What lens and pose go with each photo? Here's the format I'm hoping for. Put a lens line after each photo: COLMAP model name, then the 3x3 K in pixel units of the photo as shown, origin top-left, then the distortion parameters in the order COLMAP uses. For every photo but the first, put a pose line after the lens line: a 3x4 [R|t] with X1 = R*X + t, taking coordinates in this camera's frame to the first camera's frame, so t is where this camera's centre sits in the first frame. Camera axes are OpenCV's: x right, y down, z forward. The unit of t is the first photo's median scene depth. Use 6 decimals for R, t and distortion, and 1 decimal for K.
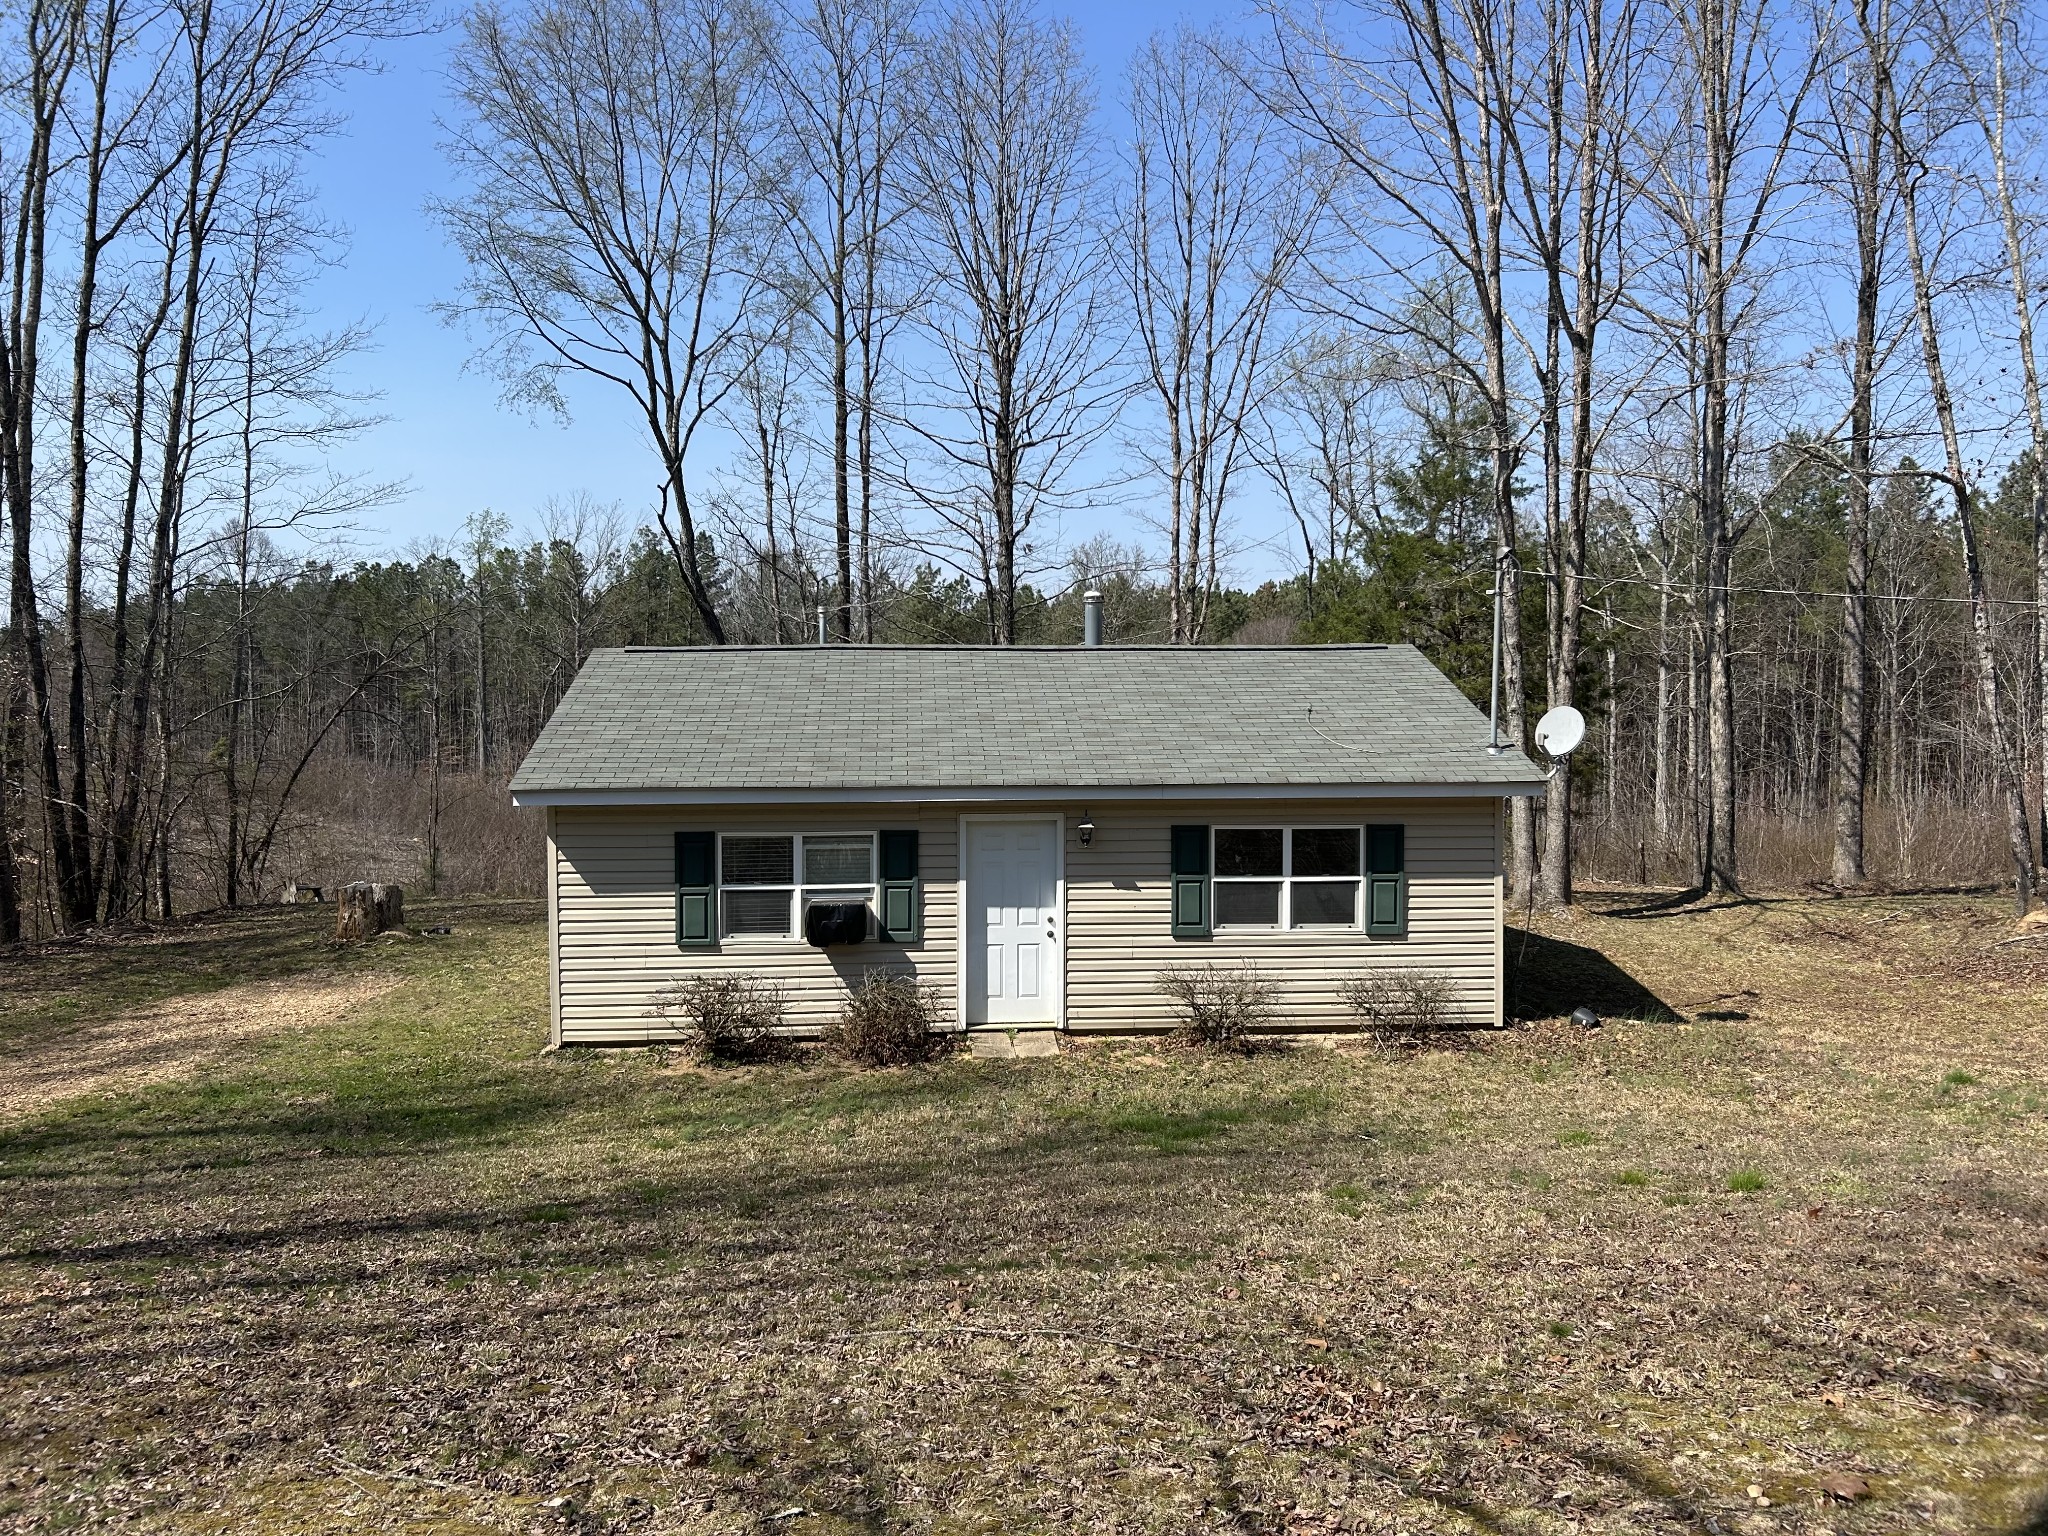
lens RADIAL K [[1530.0, 0, 1024.0], [0, 1530.0, 768.0], [0, 0, 1]] dist [0.051546, -0.051678]
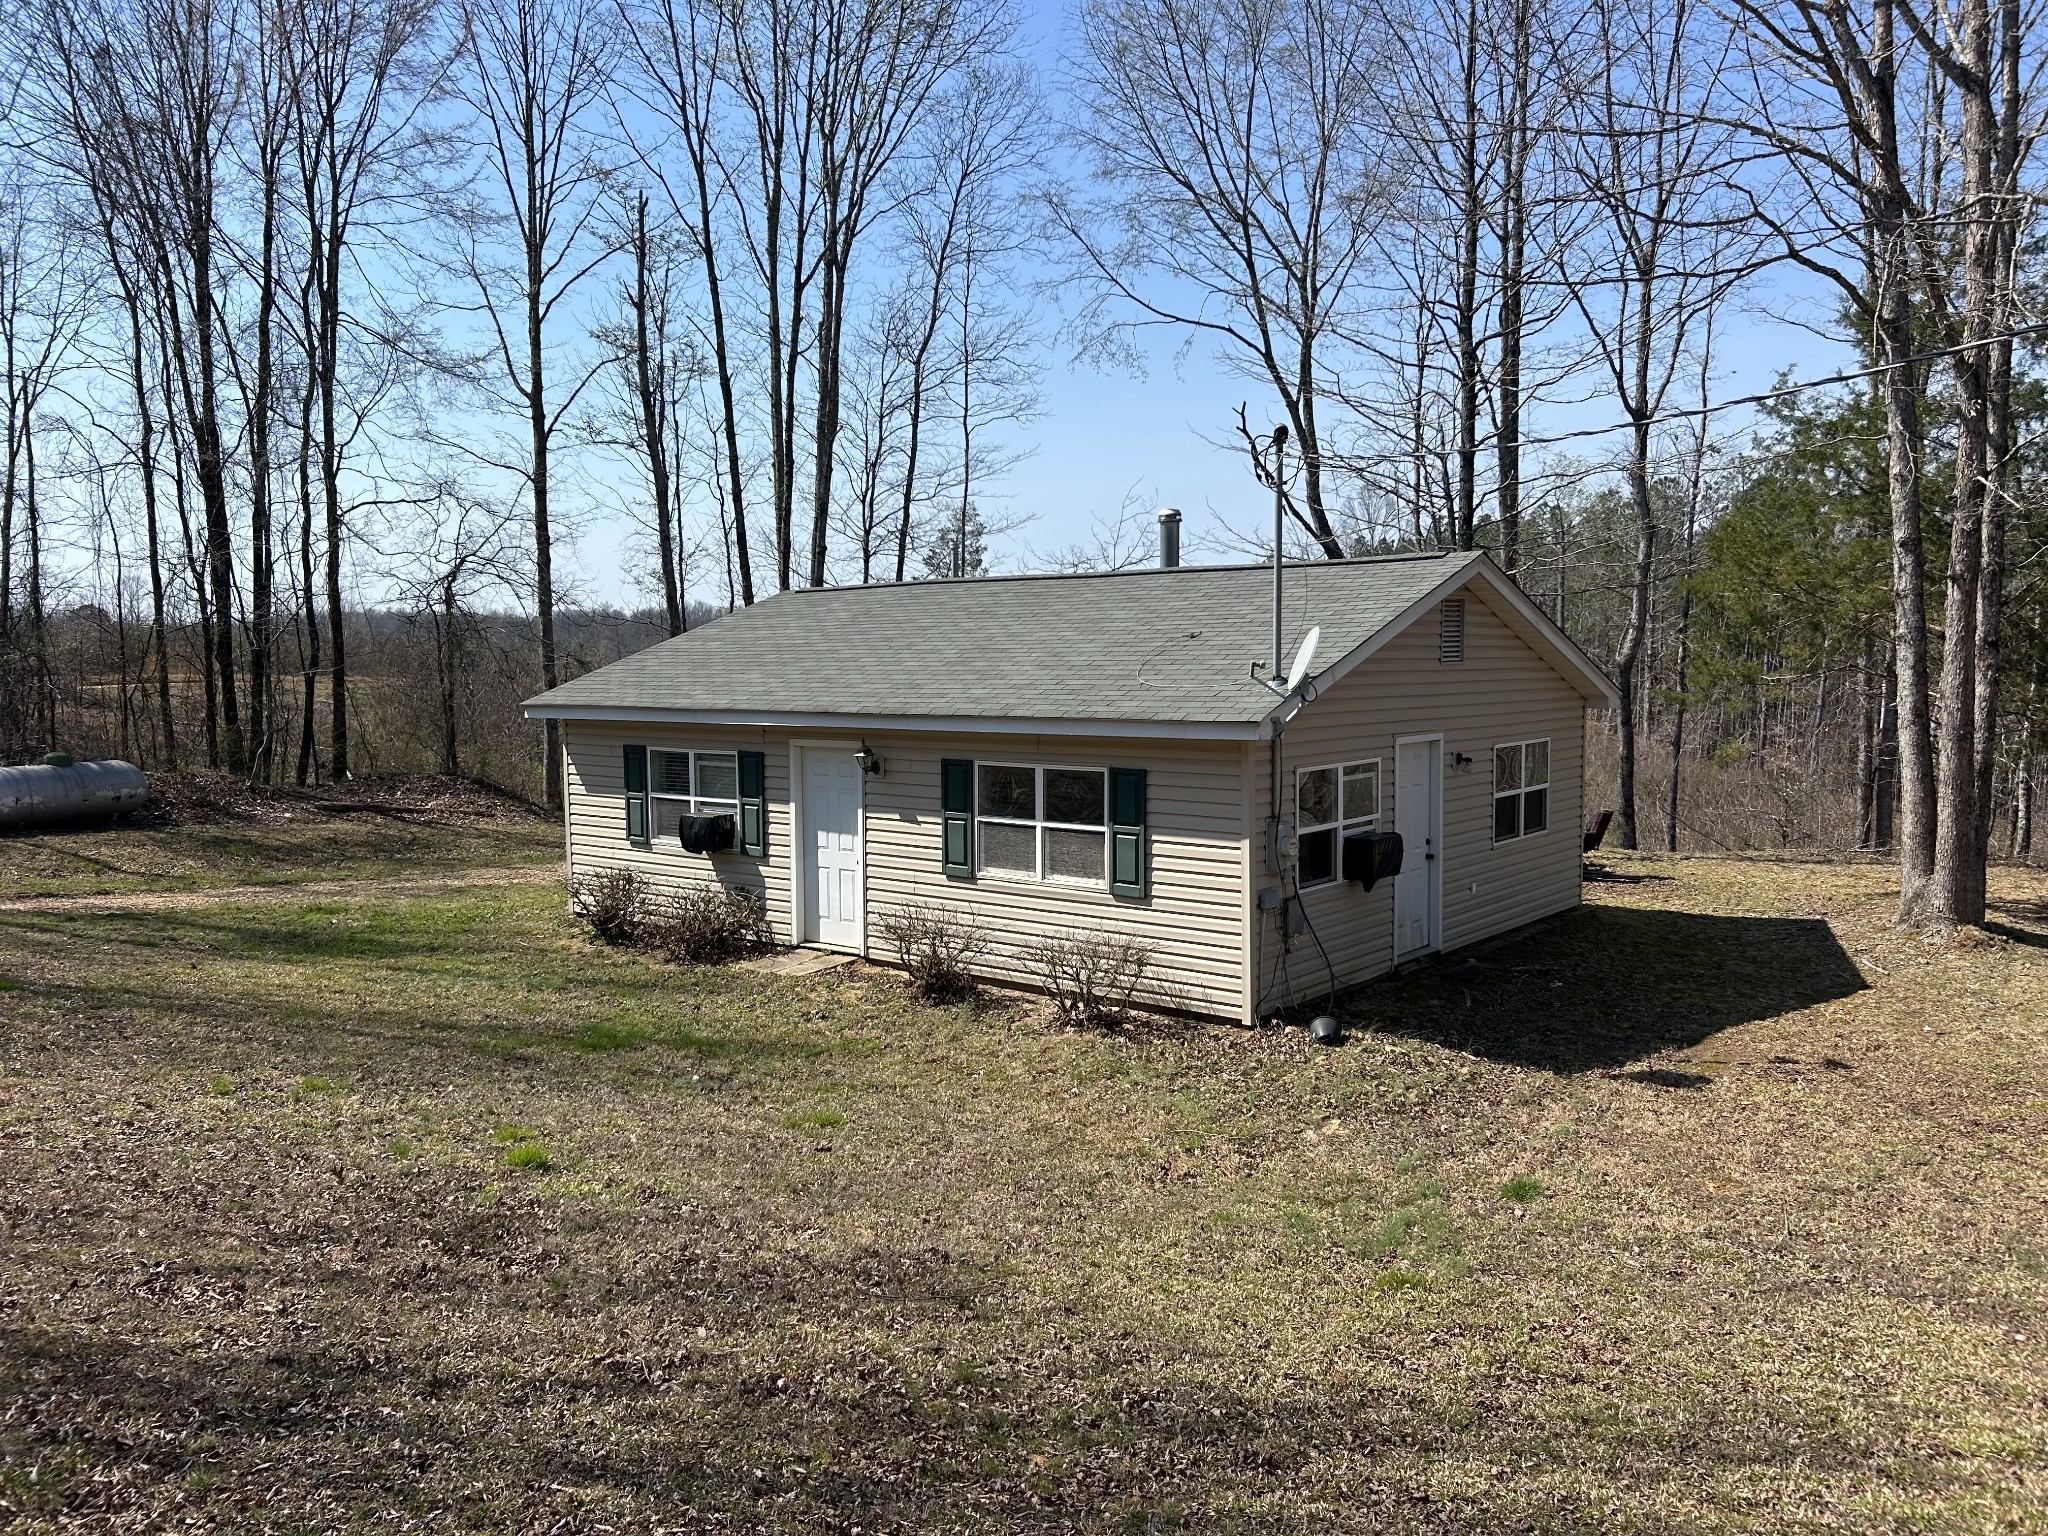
lens RADIAL K [[1530.0, 0, 1024.0], [0, 1530.0, 768.0], [0, 0, 1]] dist [0.051546, -0.051678]
pose [[0.739873, 0.047945, -0.671036, 0.769767], [-0.025030, 0.998728, 0.043760, 0.000723], [0.672280, -0.015581, 0.740133, 0.332882]]
